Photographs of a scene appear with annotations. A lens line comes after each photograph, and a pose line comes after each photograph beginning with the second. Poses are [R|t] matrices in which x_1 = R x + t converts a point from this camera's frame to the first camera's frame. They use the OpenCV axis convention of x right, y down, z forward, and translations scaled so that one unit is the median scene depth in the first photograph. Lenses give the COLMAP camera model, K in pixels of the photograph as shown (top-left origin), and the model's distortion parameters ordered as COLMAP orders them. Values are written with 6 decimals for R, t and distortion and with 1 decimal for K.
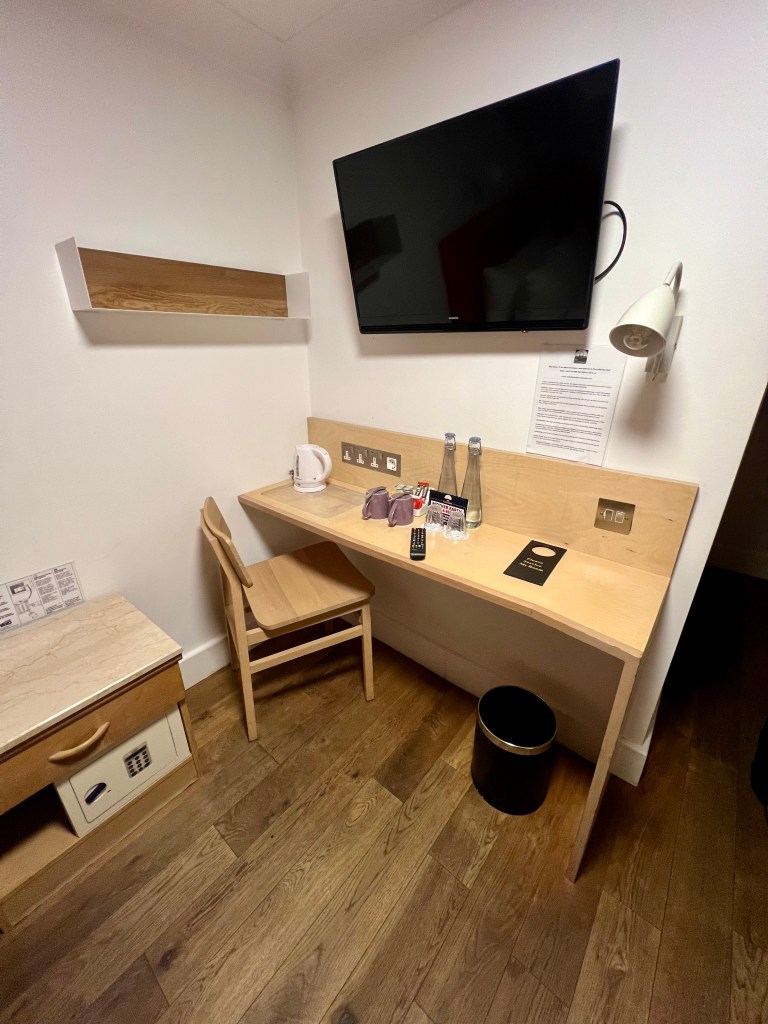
lens RADIAL K [[415.5, 0, 385.1], [0, 415.5, 509.3], [0, 0, 1]] dist [0.002143, 0.000080]
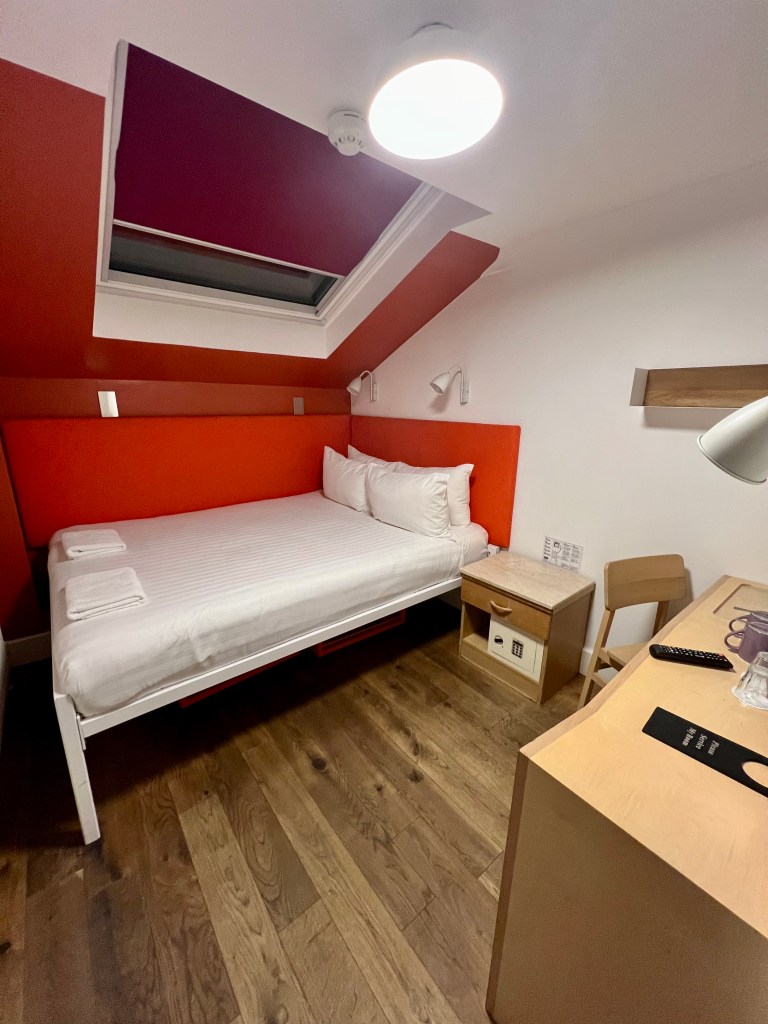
lens RADIAL K [[415.5, 0, 384.4], [0, 415.5, 512.9], [0, 0, 1]] dist [0.002143, 0.000080]
pose [[-0.205618, 0.247205, -0.946895, 1.045032], [-0.390954, 0.866258, 0.311049, -0.218953], [0.897149, 0.434150, -0.081473, 0.393326]]
